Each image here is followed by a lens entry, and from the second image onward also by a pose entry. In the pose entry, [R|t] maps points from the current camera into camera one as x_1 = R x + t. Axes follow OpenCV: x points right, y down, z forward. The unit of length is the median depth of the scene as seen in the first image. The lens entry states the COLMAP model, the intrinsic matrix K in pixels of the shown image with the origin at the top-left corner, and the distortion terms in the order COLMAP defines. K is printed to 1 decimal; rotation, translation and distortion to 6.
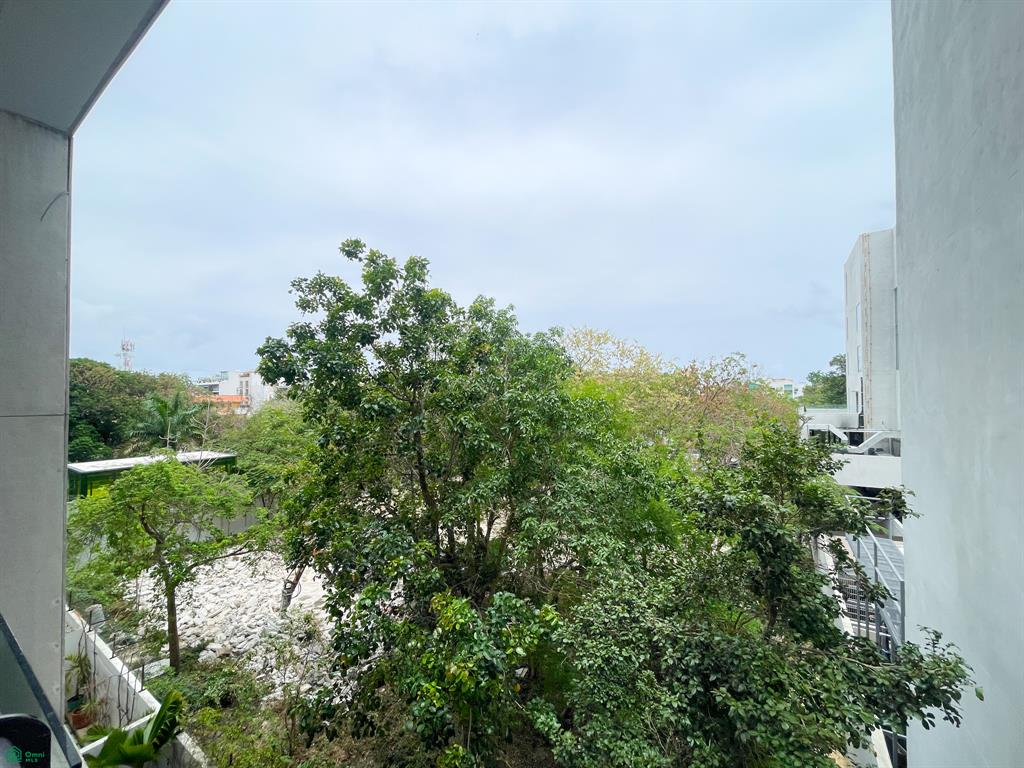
lens RADIAL K [[417.4, 0, 513.1], [0, 417.4, 384.0], [0, 0, 1]] dist [0.004358, -0.001103]
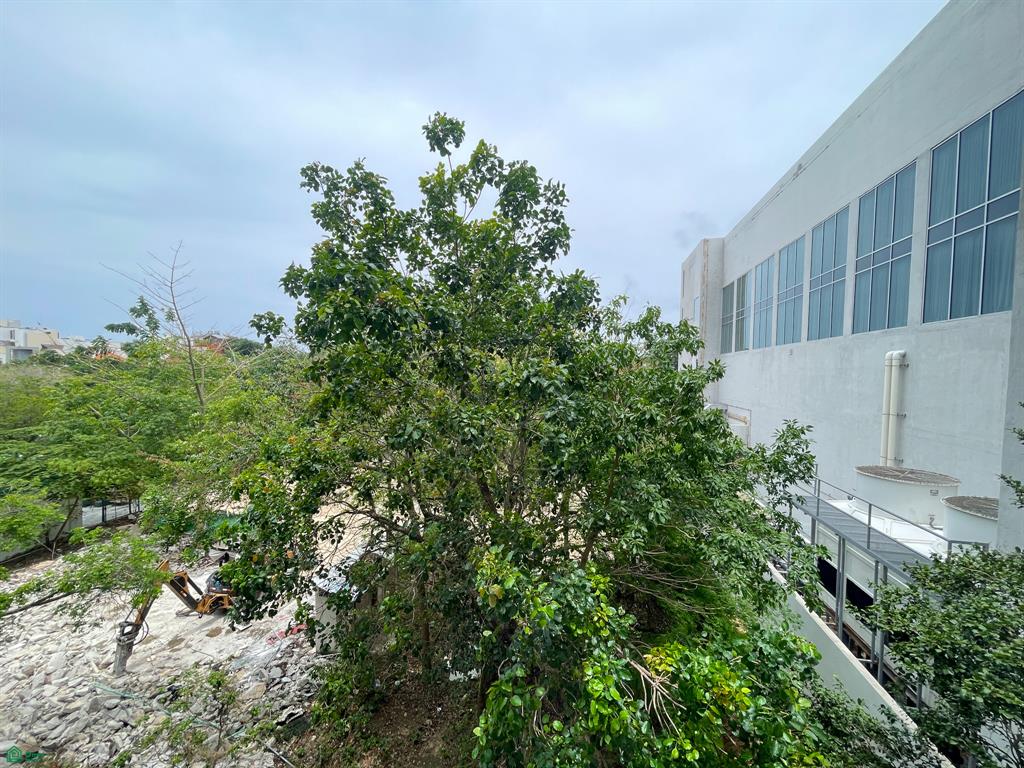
lens RADIAL K [[417.4, 0, 512.2], [0, 417.4, 383.8], [0, 0, 1]] dist [0.004358, -0.001103]
pose [[0.932390, 0.008417, 0.361355, -0.190299], [-0.030371, 0.998018, 0.055118, 0.008566], [-0.360175, -0.062367, 0.930798, 0.131407]]
